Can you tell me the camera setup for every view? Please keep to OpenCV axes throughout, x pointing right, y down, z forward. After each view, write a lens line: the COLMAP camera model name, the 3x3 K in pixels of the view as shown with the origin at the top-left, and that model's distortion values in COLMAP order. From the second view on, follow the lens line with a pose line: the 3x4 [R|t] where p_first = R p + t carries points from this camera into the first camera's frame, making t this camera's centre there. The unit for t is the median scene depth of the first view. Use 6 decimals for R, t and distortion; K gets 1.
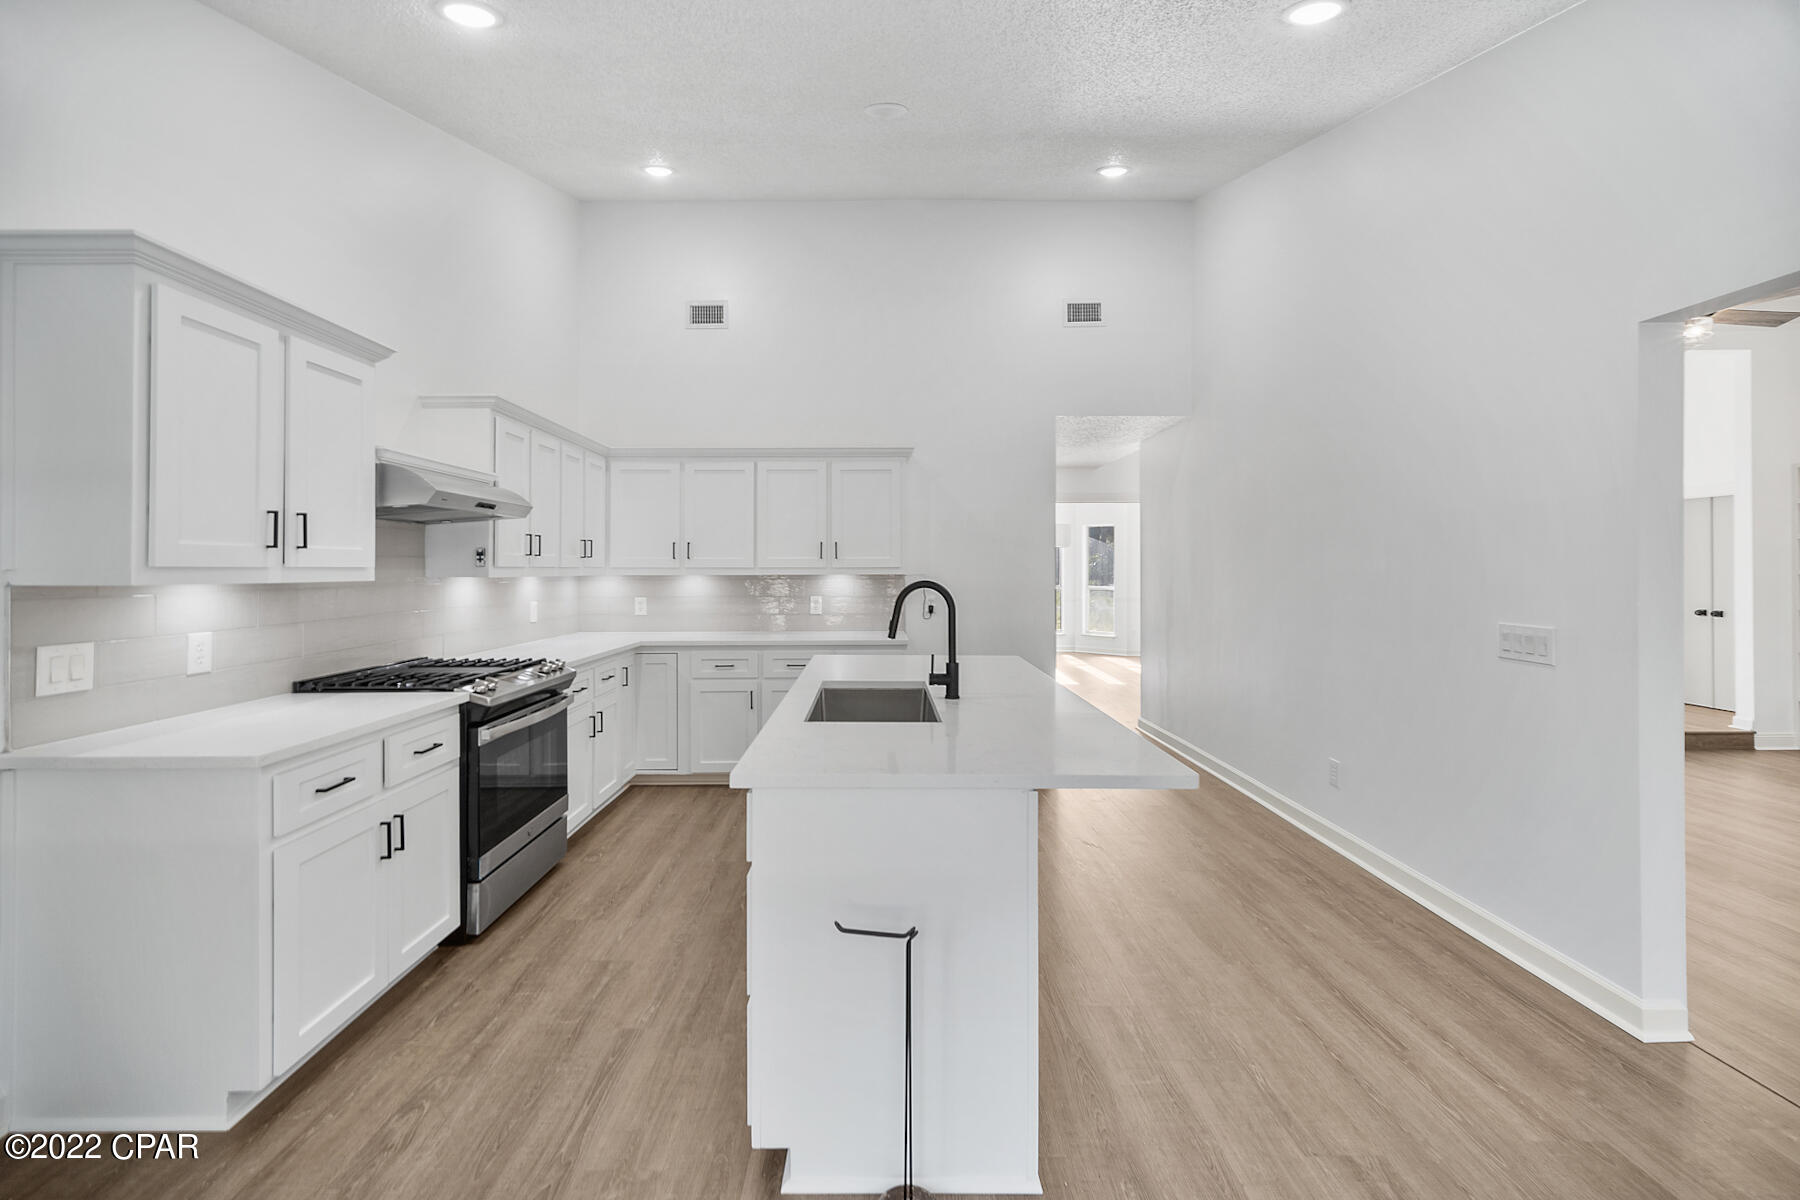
lens RADIAL K [[746.4, 0, 876.5], [0, 746.4, 564.9], [0, 0, 1]] dist [0.002433, -0.001572]
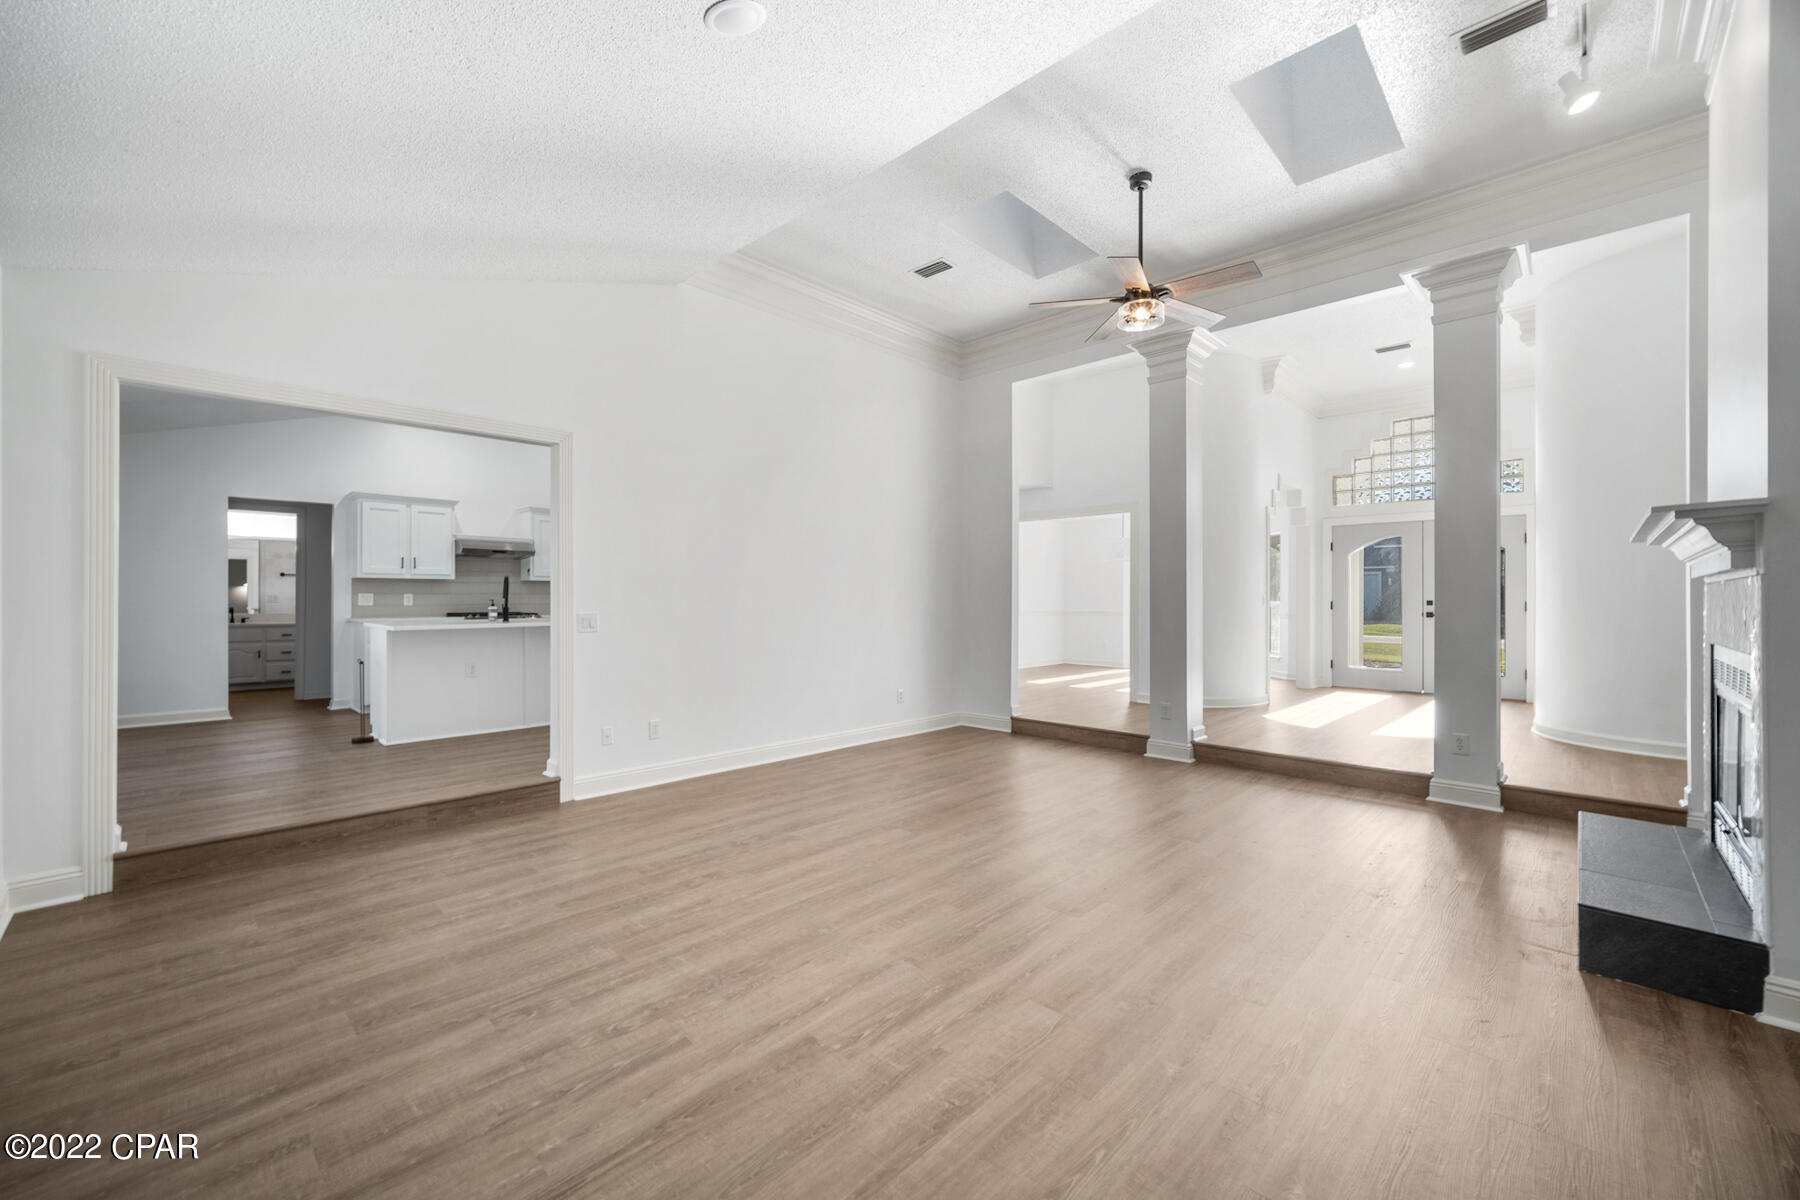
lens RADIAL K [[746.4, 0, 867.6], [0, 746.4, 590.9], [0, 0, 1]] dist [0.002433, -0.001572]
pose [[0.702430, -0.002510, -0.711749, 2.610095], [-0.000344, 0.999992, -0.003866, 0.078607], [0.711753, 0.002960, 0.702424, 0.082687]]
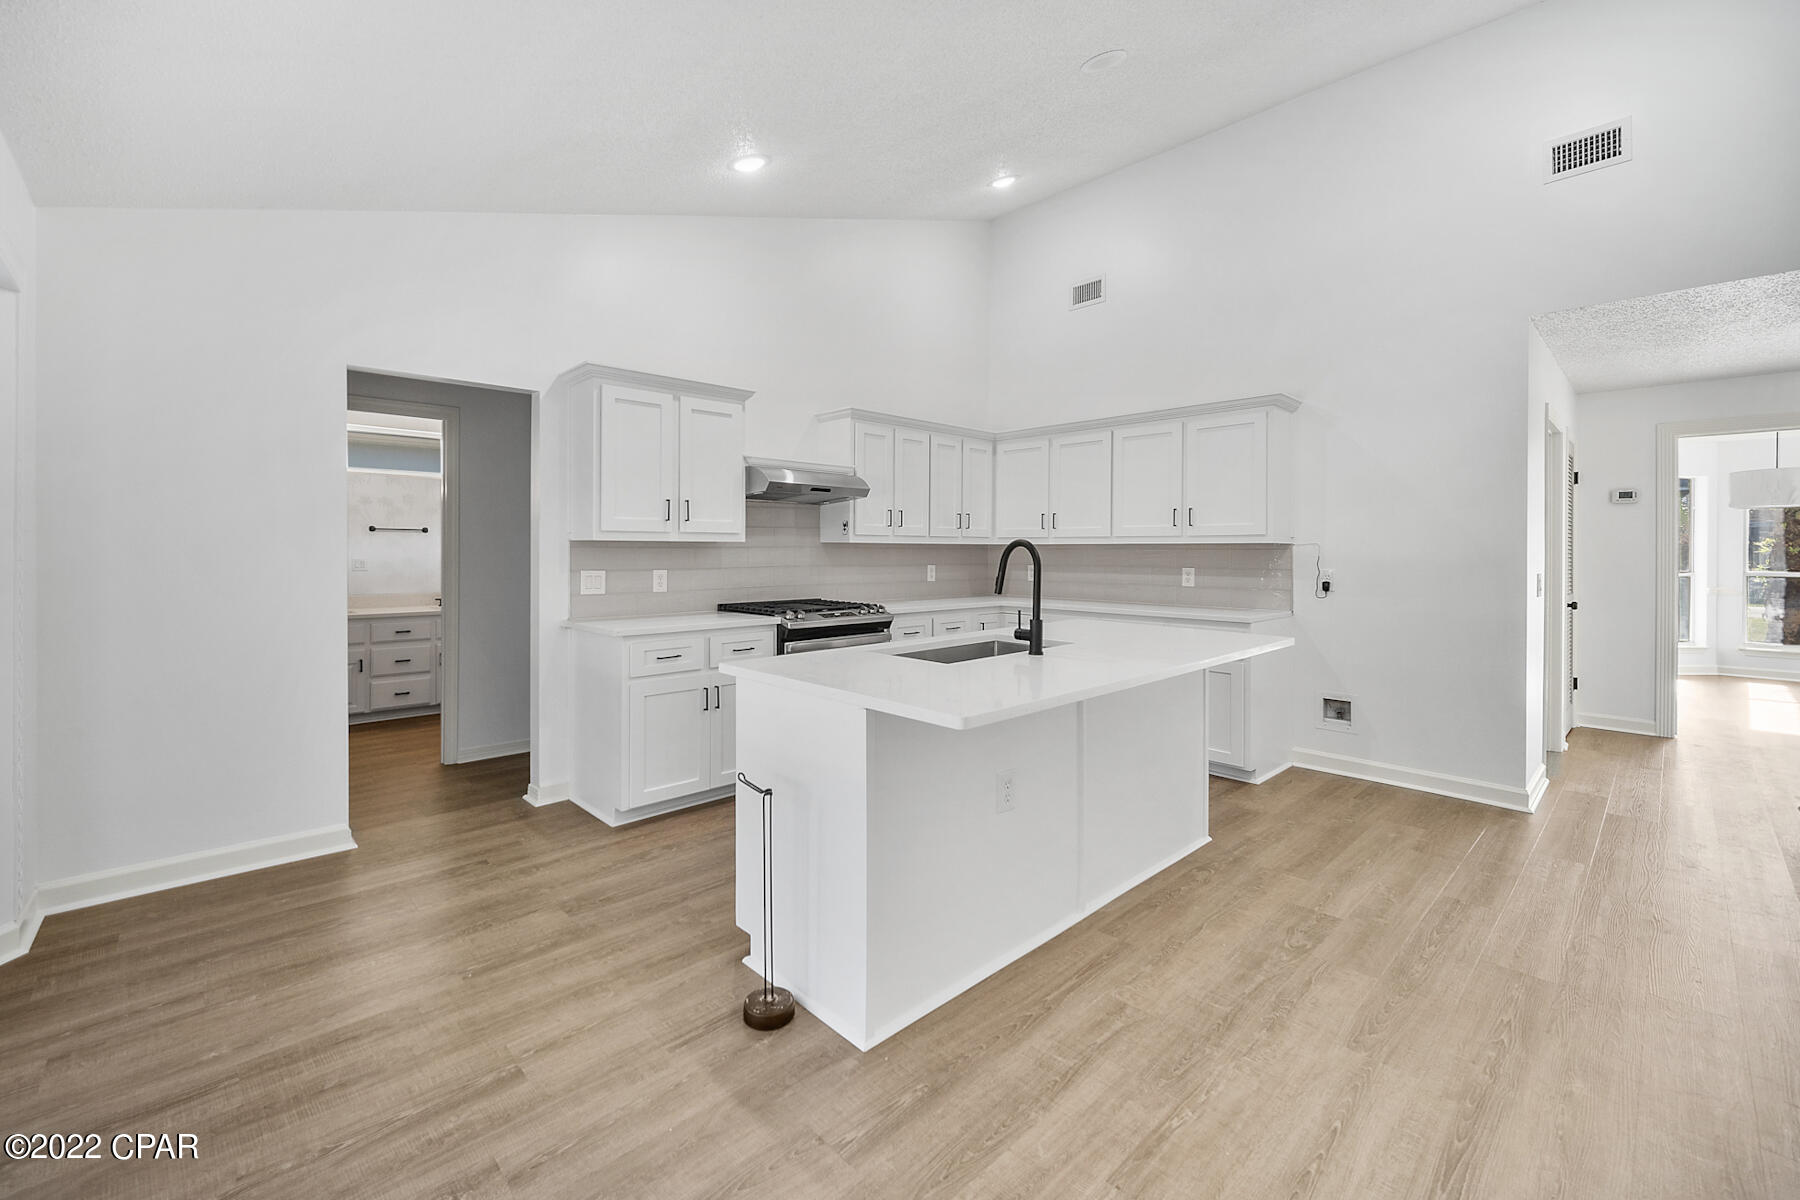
lens RADIAL K [[746.4, 0, 852.6], [0, 746.4, 553.3], [0, 0, 1]] dist [0.002433, -0.001572]
pose [[0.673836, 0.009753, -0.738816, 0.628395], [-0.000601, 0.999920, 0.012651, 0.024949], [0.738881, -0.008081, 0.673788, 0.118832]]
